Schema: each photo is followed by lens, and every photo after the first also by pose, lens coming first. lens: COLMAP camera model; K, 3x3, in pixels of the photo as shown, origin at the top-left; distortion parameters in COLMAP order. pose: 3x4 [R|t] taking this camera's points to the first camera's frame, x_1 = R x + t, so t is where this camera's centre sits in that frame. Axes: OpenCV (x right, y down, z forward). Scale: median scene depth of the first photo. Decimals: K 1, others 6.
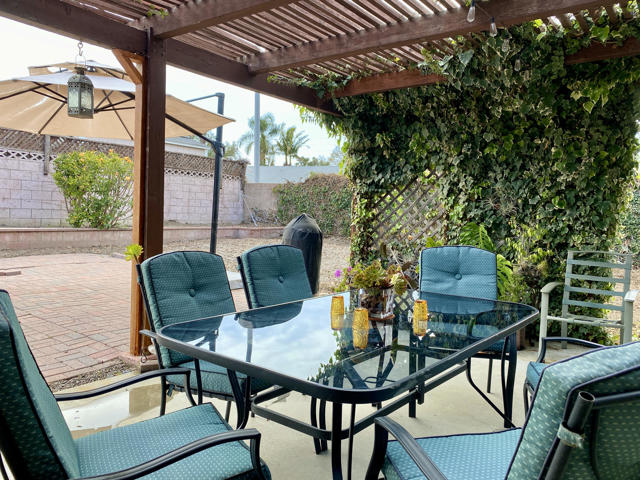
lens RADIAL K [[483.2, 0, 321.9], [0, 483.2, 229.4], [0, 0, 1]] dist [0.026104, -0.007504]
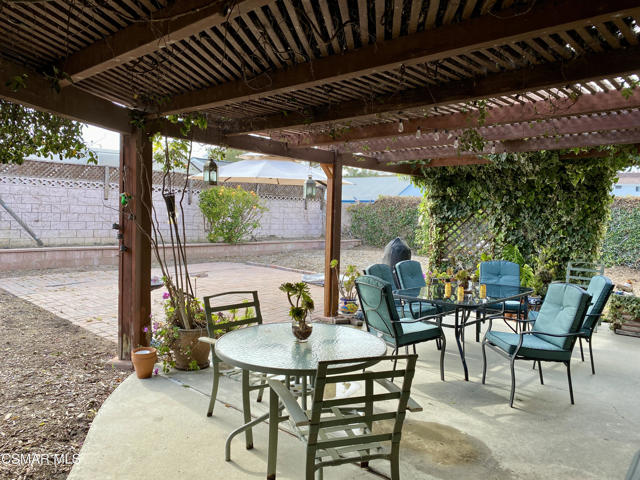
lens RADIAL K [[483.2, 0, 321.9], [0, 483.2, 229.4], [0, 0, 1]] dist [0.026104, -0.007504]
pose [[0.995992, -0.008074, -0.089080, -0.169271], [0.006997, 0.999899, -0.012402, -0.047312], [0.089171, 0.011729, 0.995947, -0.662438]]
